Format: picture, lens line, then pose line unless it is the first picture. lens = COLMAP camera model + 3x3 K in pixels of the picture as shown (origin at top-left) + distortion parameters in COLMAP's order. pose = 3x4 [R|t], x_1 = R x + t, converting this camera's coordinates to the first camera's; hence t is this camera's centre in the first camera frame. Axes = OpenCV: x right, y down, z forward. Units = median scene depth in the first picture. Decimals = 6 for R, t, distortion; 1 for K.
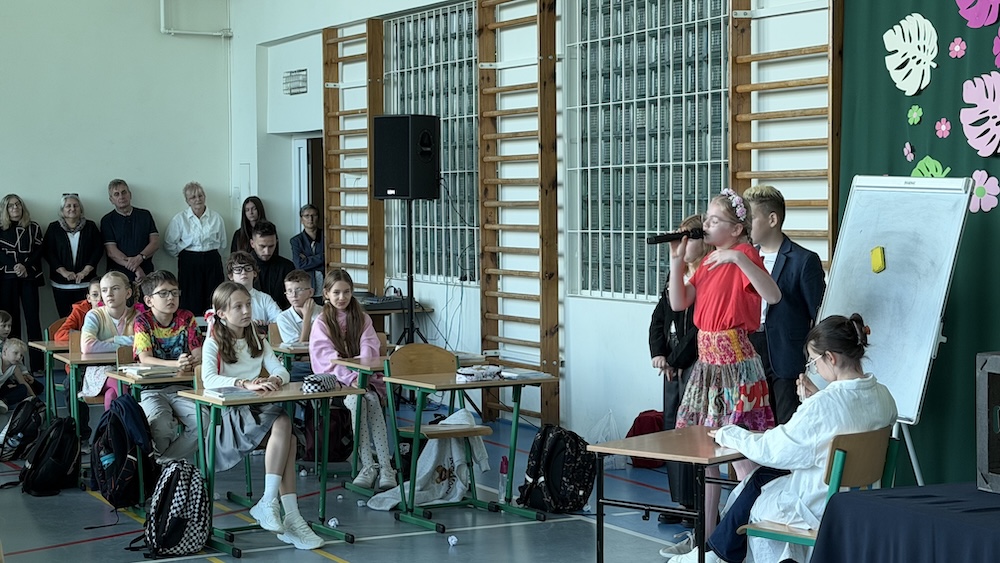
lens RADIAL K [[1844.2, 0, 495.9], [0, 1844.2, 274.2], [0, 0, 1]] dist [0.153122, 0.000000]
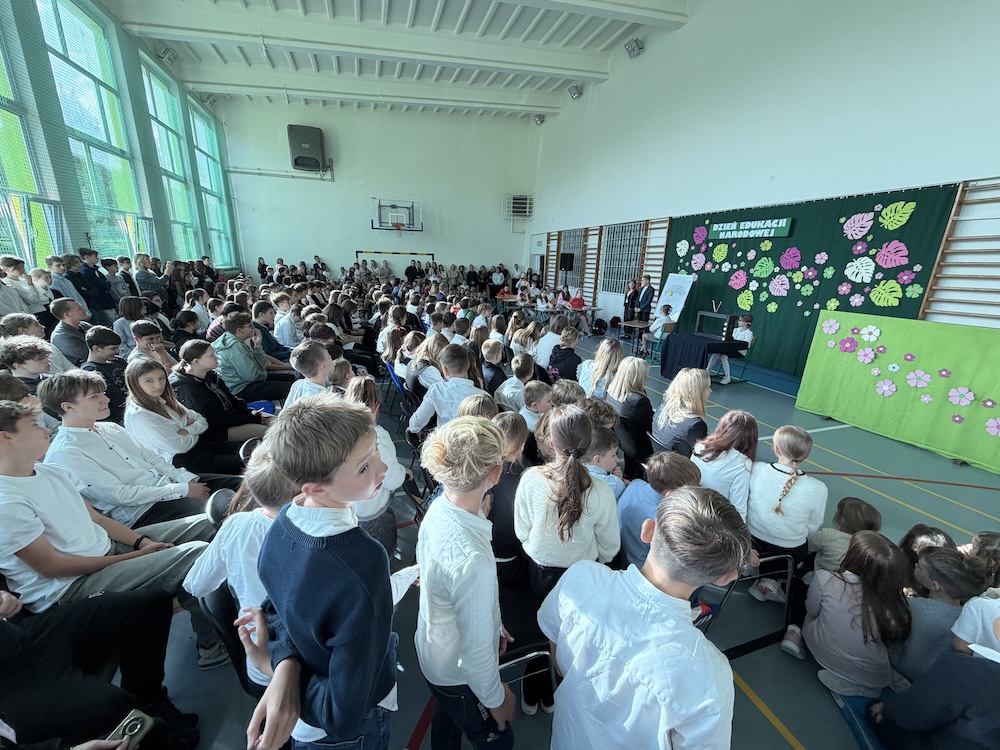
lens RADIAL K [[397.0, 0, 495.9], [0, 397.0, 374.7], [0, 0, 1]] dist [-0.003400, 0.001182]
pose [[0.988778, 0.075227, -0.129068, -0.106859], [-0.043303, 0.971196, 0.234316, -0.014888], [0.142977, -0.226098, 0.963555, -0.174455]]
